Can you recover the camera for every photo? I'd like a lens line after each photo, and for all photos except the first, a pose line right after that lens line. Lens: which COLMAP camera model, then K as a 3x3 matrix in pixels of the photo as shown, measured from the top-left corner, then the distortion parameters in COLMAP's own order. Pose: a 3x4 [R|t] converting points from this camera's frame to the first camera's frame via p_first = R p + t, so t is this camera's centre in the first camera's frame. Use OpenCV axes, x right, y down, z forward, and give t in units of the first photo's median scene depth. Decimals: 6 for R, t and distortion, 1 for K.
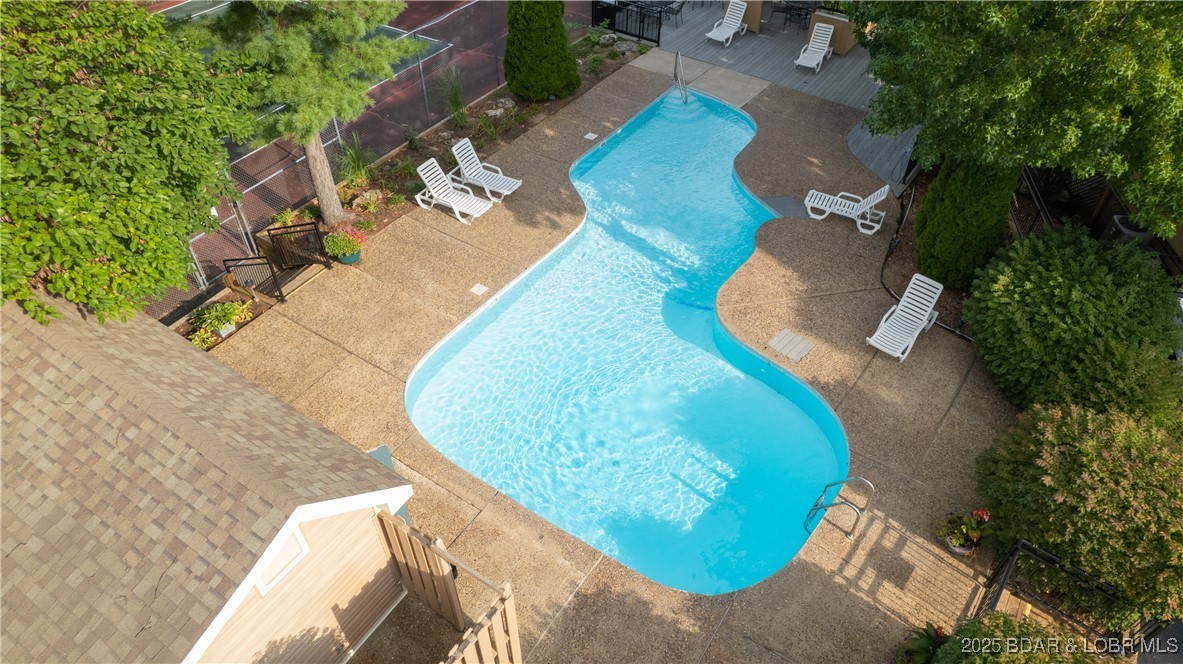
lens RADIAL K [[760.7, 0, 591.5], [0, 760.7, 332.0], [0, 0, 1]] dist [-0.081273, 0.075180]
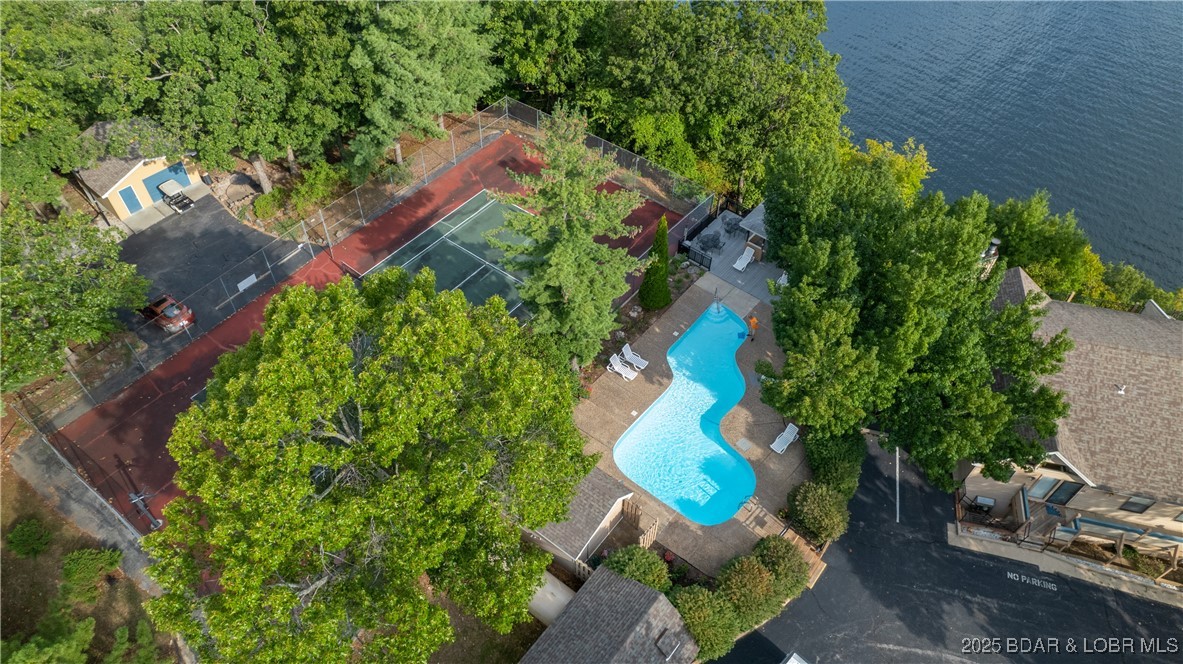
lens RADIAL K [[760.7, 0, 591.5], [0, 760.7, 332.0], [0, 0, 1]] dist [-0.081273, 0.075180]
pose [[0.996453, 0.067035, -0.050863, -0.195389], [-0.062978, 0.994997, 0.077560, -0.594929], [0.055808, -0.074082, 0.995689, -1.867248]]
